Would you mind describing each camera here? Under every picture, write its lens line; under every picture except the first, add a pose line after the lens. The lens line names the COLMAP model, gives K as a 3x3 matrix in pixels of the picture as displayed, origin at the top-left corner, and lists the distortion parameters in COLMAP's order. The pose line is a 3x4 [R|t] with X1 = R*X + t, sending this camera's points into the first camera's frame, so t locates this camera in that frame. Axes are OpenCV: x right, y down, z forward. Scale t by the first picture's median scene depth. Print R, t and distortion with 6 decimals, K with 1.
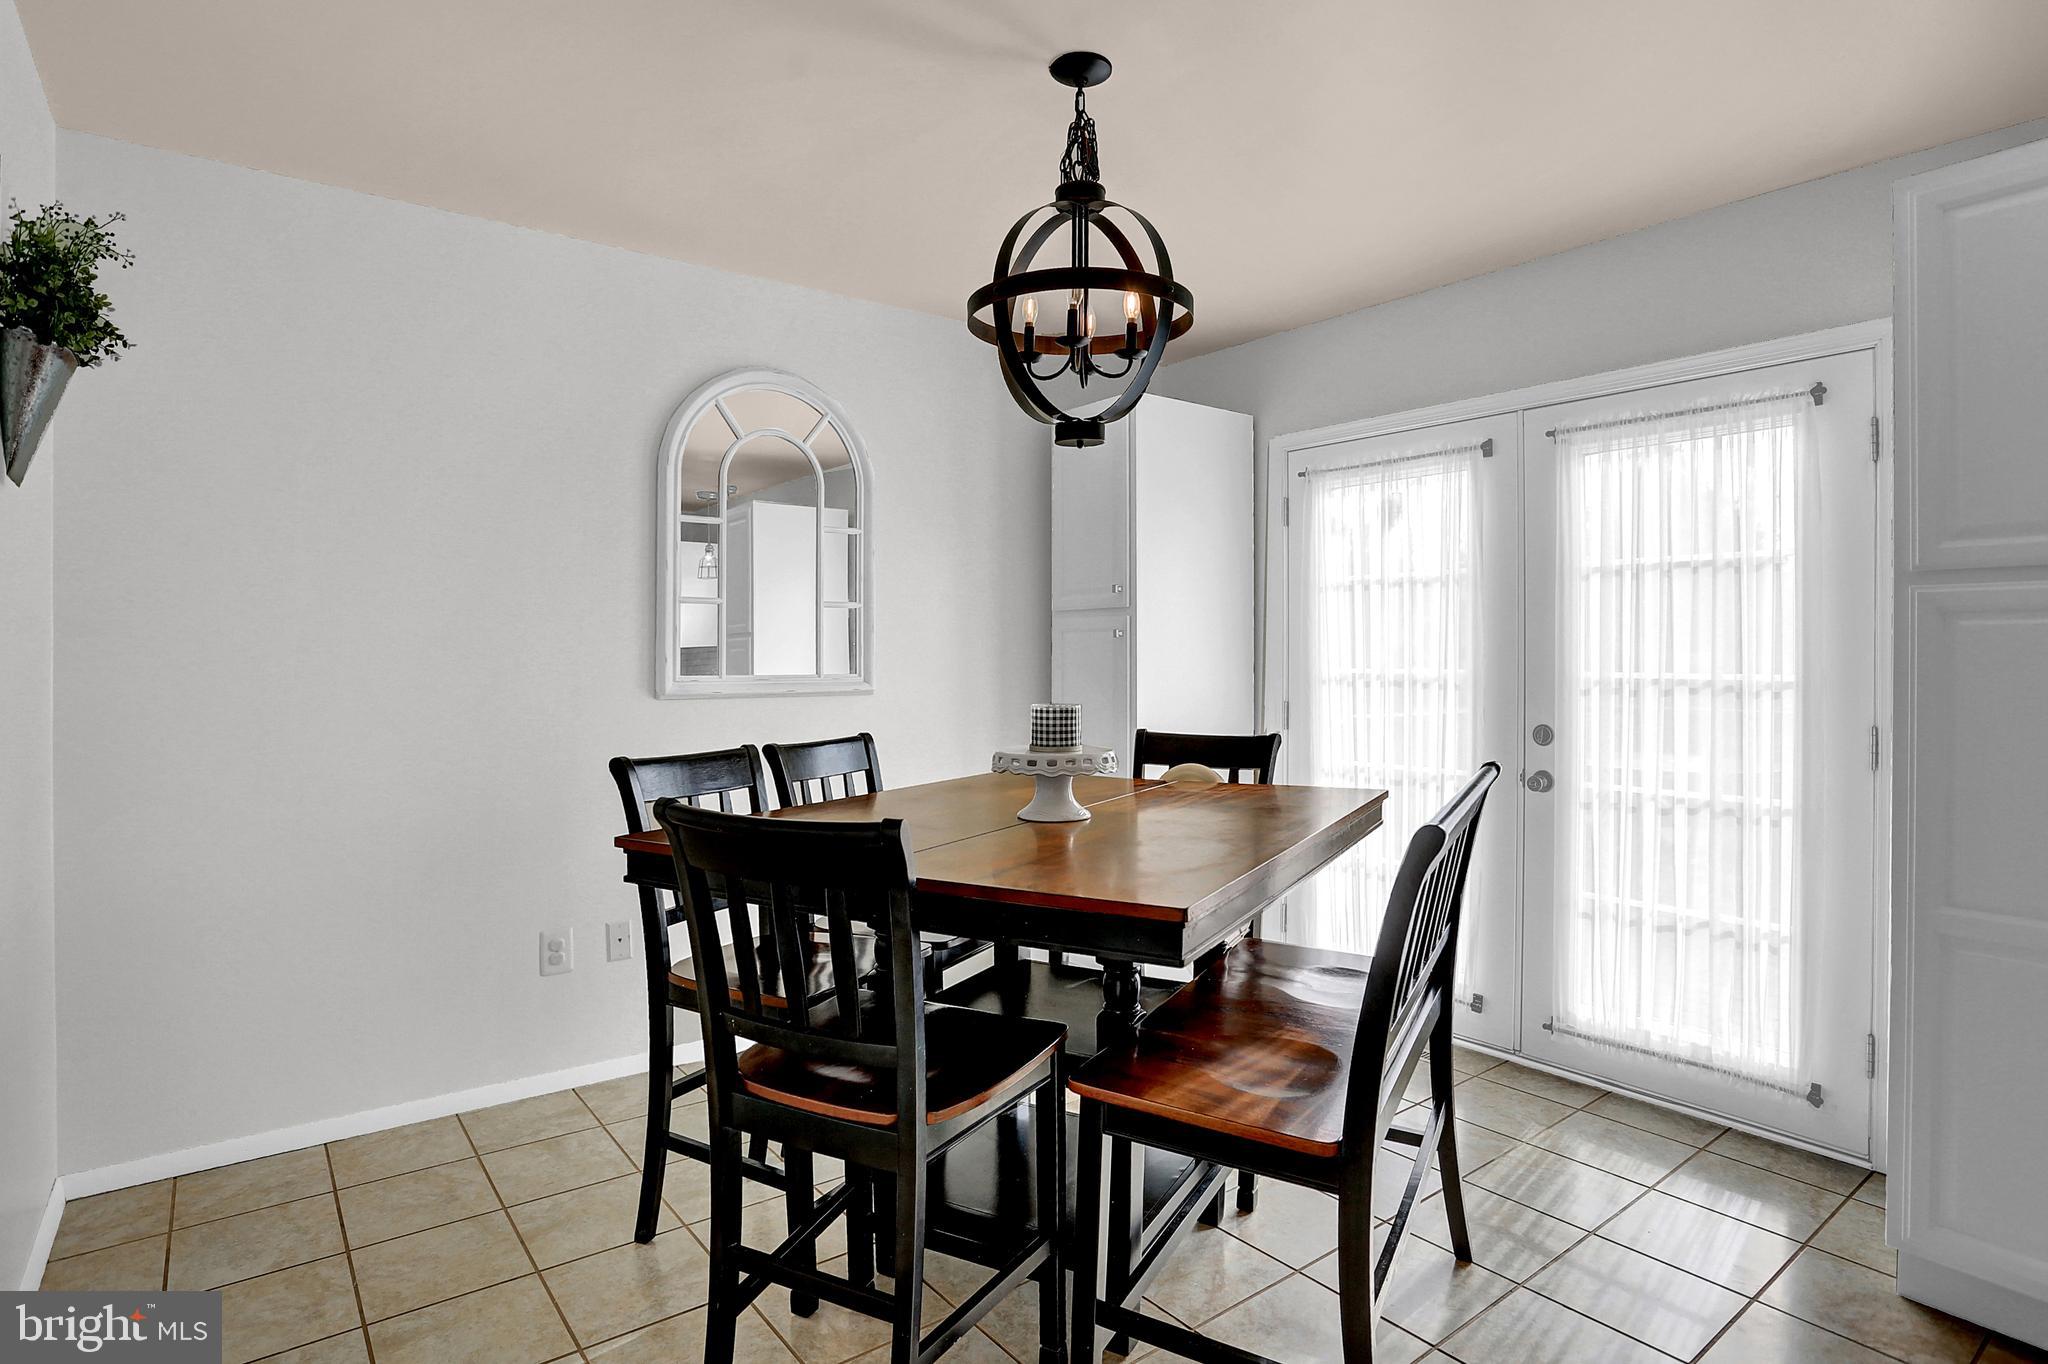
lens RADIAL K [[1056.9, 0, 999.1], [0, 1056.9, 661.5], [0, 0, 1]] dist [-0.062858, 0.027340]
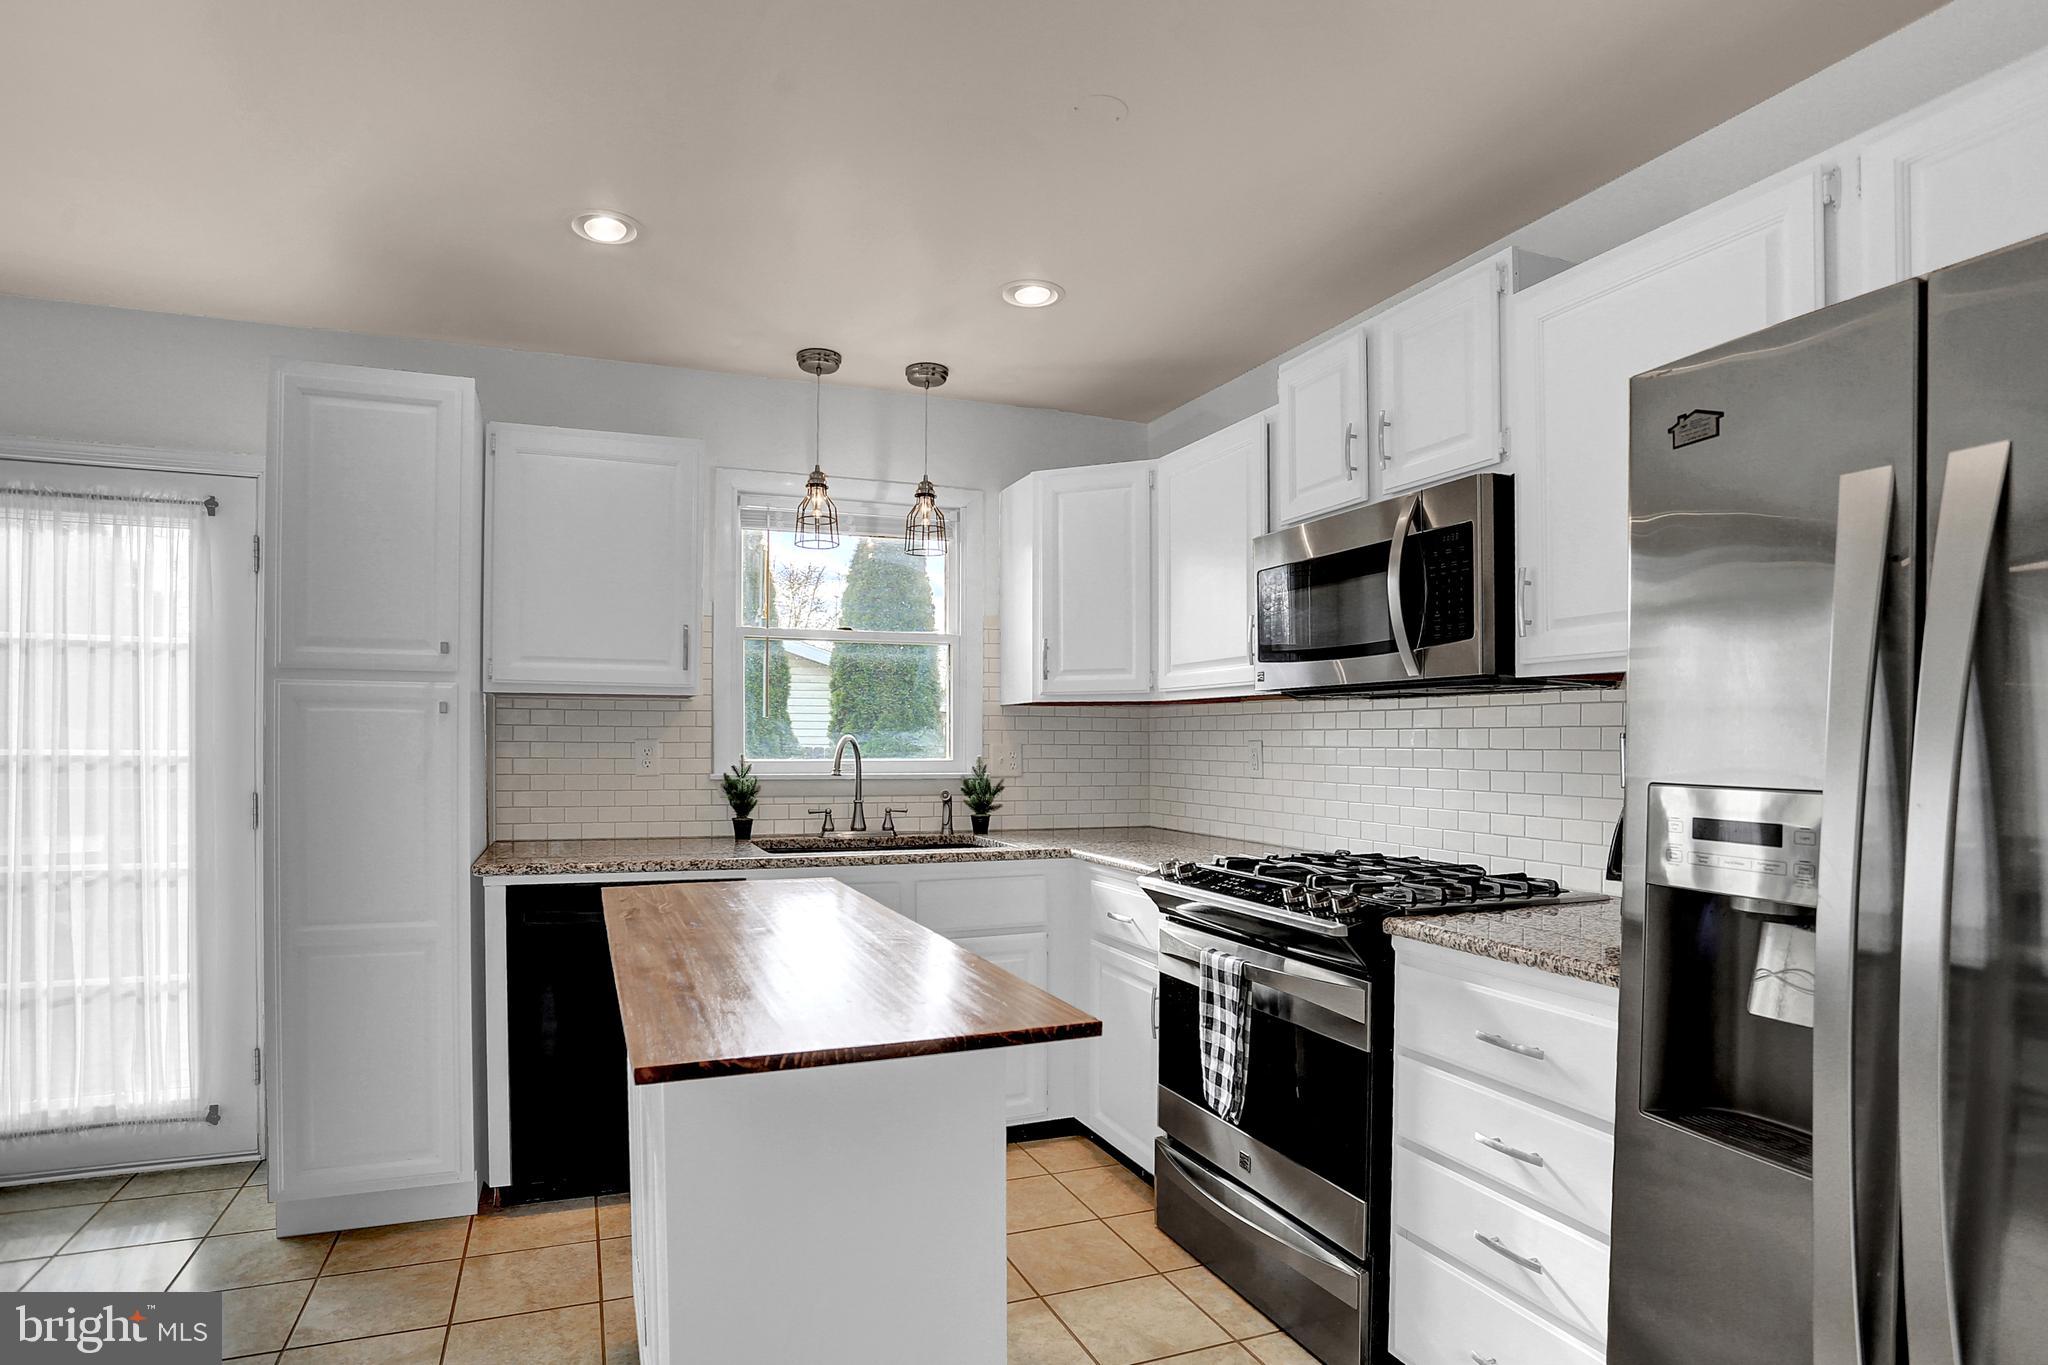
lens RADIAL K [[1087.8, 0, 1023.3], [0, 1087.8, 739.2], [0, 0, 1]] dist [-0.071671, 0.028947]
pose [[0.247572, -0.001230, 0.968869, -0.113824], [-0.000529, 0.999999, 0.001404, -0.001079], [-0.968869, -0.000860, 0.247571, -0.169375]]
